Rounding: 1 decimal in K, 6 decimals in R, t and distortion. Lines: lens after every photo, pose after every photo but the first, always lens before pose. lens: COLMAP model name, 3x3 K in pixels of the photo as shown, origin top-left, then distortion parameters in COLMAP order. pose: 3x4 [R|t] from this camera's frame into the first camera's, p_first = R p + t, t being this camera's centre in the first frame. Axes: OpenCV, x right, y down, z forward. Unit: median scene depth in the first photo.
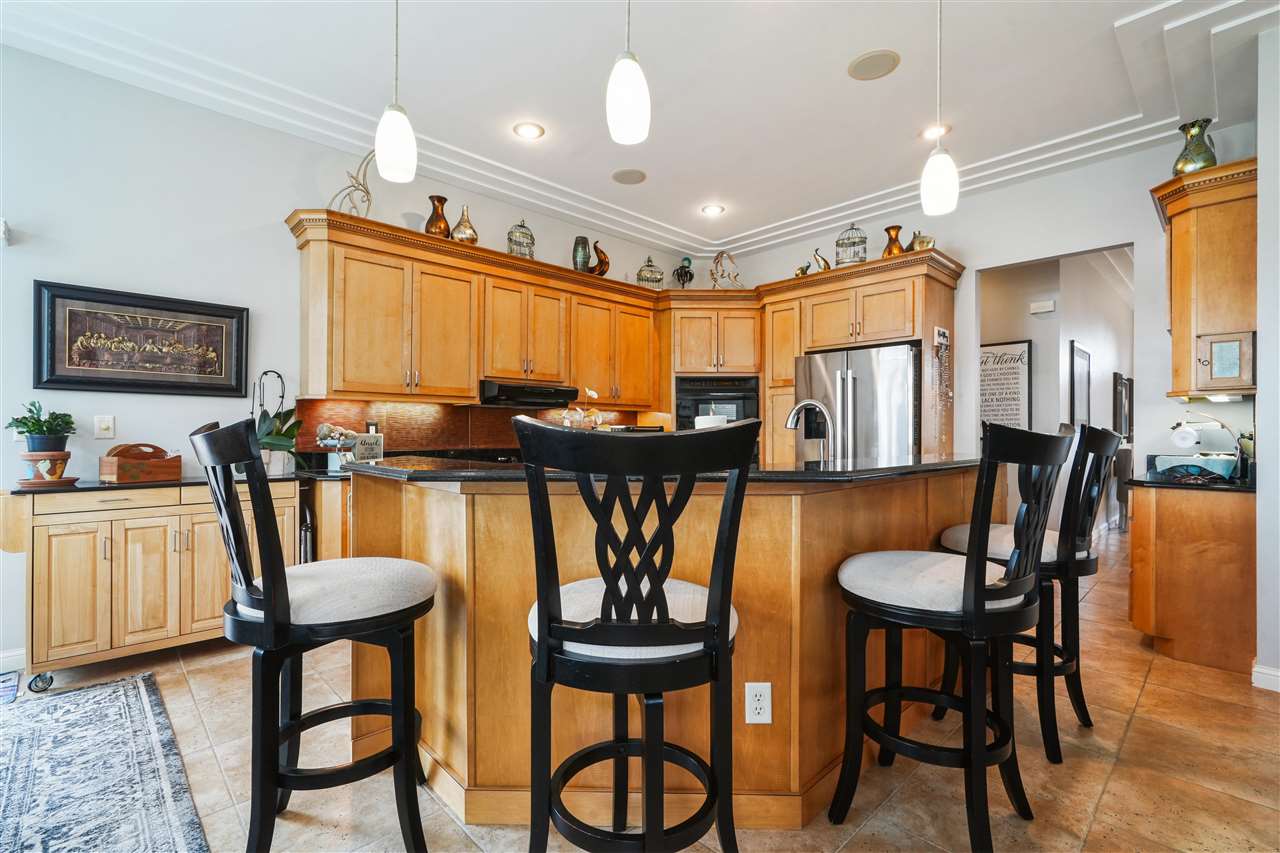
lens RADIAL K [[576.6, 0, 652.2], [0, 576.6, 432.6], [0, 0, 1]] dist [-0.003287, 0.001171]
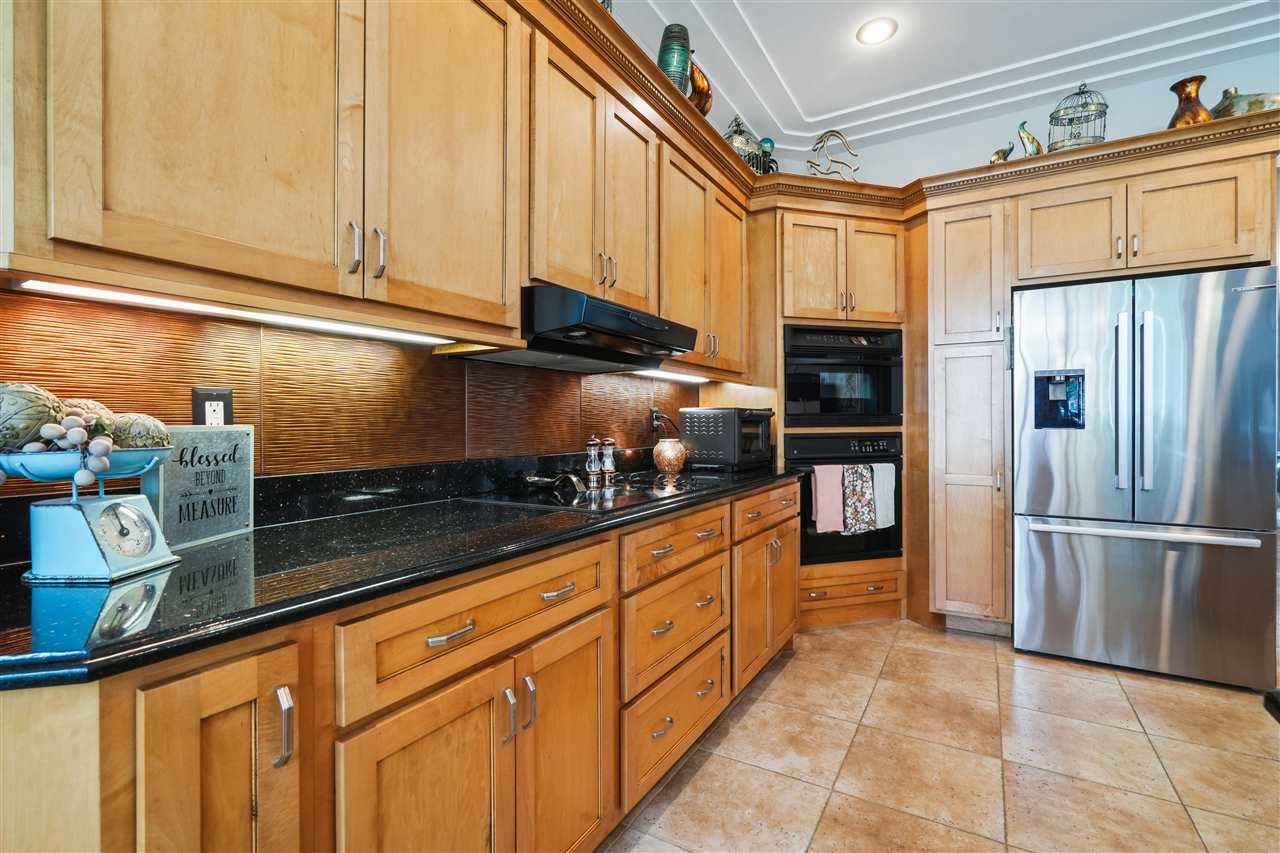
lens RADIAL K [[576.6, 0, 643.8], [0, 576.6, 425.0], [0, 0, 1]] dist [-0.003287, 0.001171]
pose [[0.966305, -0.008479, 0.257261, -0.429538], [0.007009, 0.999953, 0.006629, 0.001355], [-0.257306, -0.004602, 0.966319, 0.800887]]
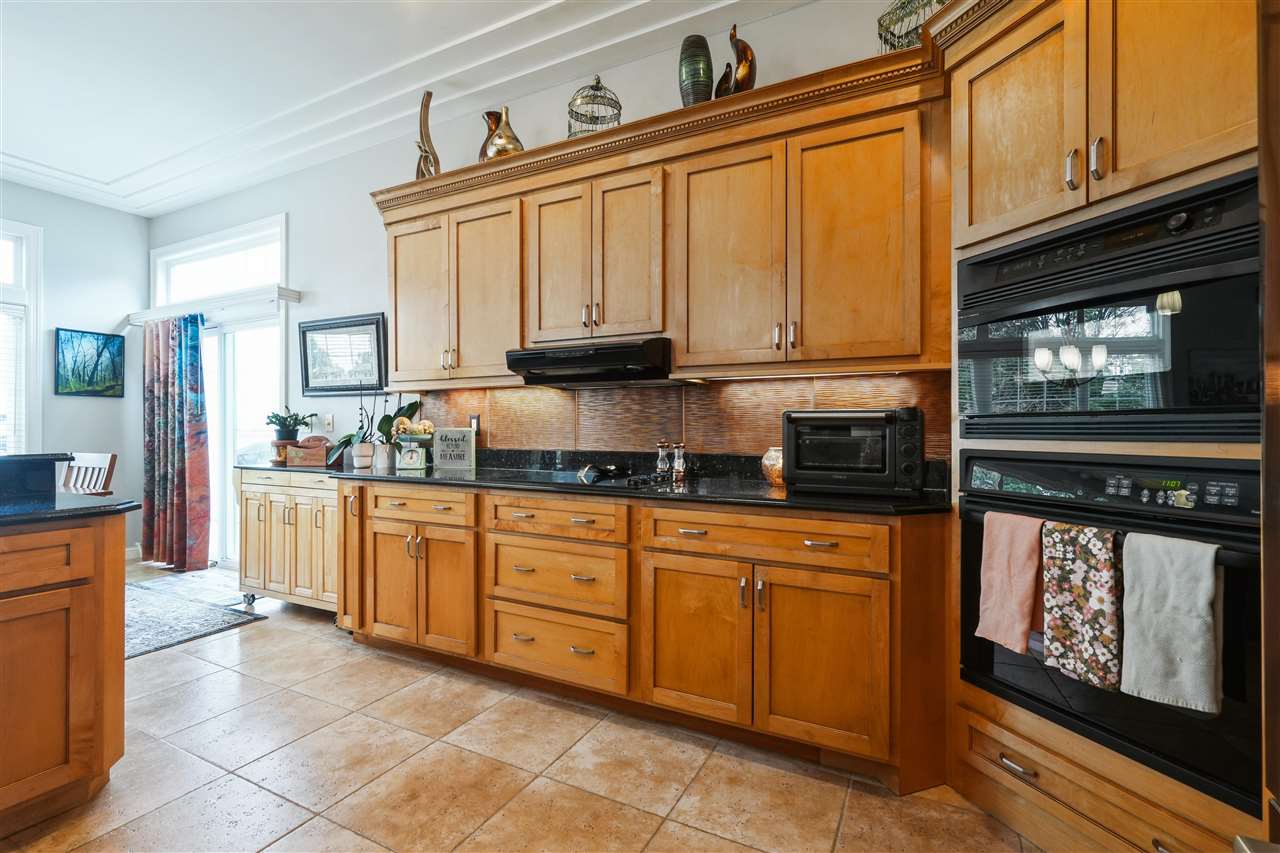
lens RADIAL K [[576.6, 0, 640.9], [0, 576.6, 428.2], [0, 0, 1]] dist [-0.003287, 0.001171]
pose [[0.317865, -0.002524, -0.948133, 0.522881], [0.000053, 0.999997, -0.002645, 0.005422], [0.948136, 0.000790, 0.317864, 1.219776]]
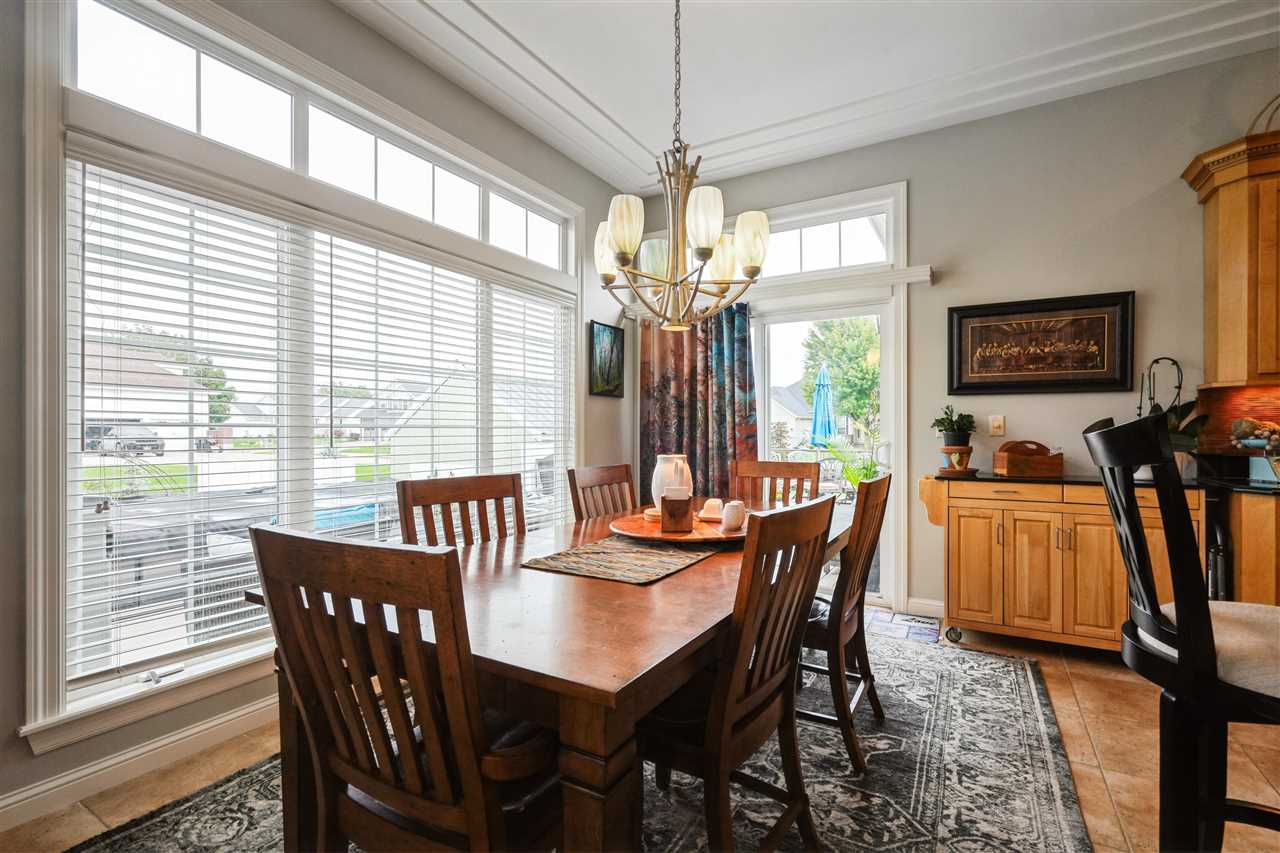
lens RADIAL K [[576.6, 0, 633.5], [0, 576.6, 431.9], [0, 0, 1]] dist [-0.003287, 0.001171]
pose [[0.252732, -0.000283, -0.967536, -0.038733], [0.002239, 0.999997, 0.000293, 0.000783], [0.967534, -0.002241, 0.252732, 0.025142]]
